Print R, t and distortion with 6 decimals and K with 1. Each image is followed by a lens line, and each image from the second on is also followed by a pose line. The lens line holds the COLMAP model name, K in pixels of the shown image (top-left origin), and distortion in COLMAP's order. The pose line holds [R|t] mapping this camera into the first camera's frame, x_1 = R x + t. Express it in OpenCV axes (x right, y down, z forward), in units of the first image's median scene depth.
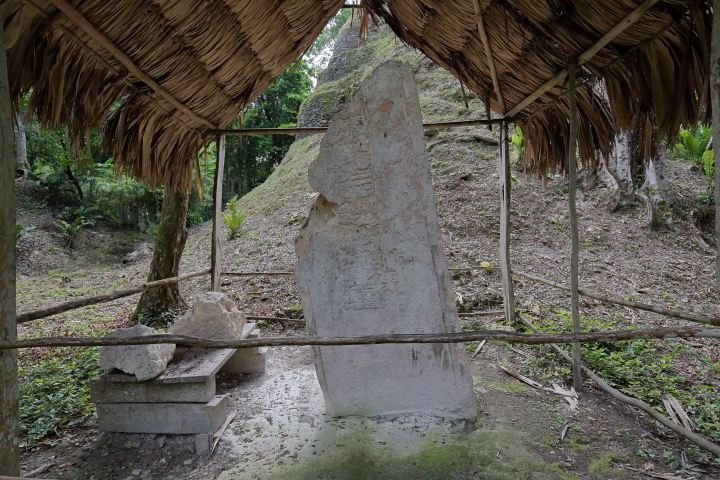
lens RADIAL K [[412.9, 0, 360.0], [0, 412.9, 240.0], [0, 0, 1]] dist [0.000036, 0.000010]
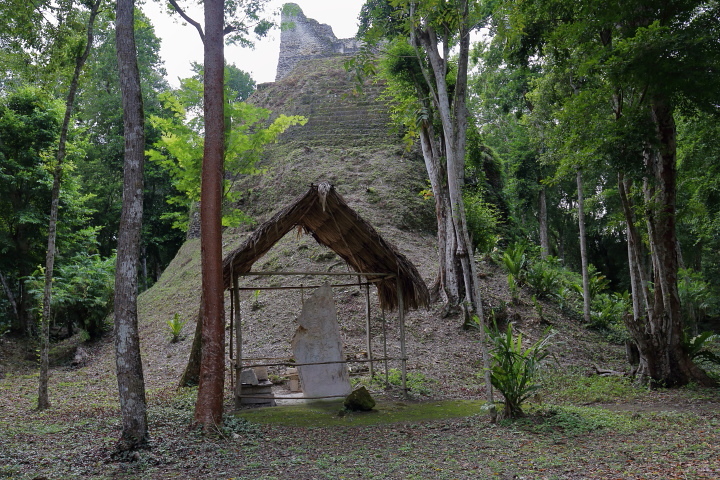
lens RADIAL K [[679.4, 0, 360.0], [0, 679.4, 240.0], [0, 0, 1]] dist [-0.003601, 0.014696]
pose [[0.973810, 0.004758, 0.227316, -0.318131], [0.026797, 0.990411, -0.135527, -0.019240], [-0.225781, 0.138069, 0.964344, -1.564654]]
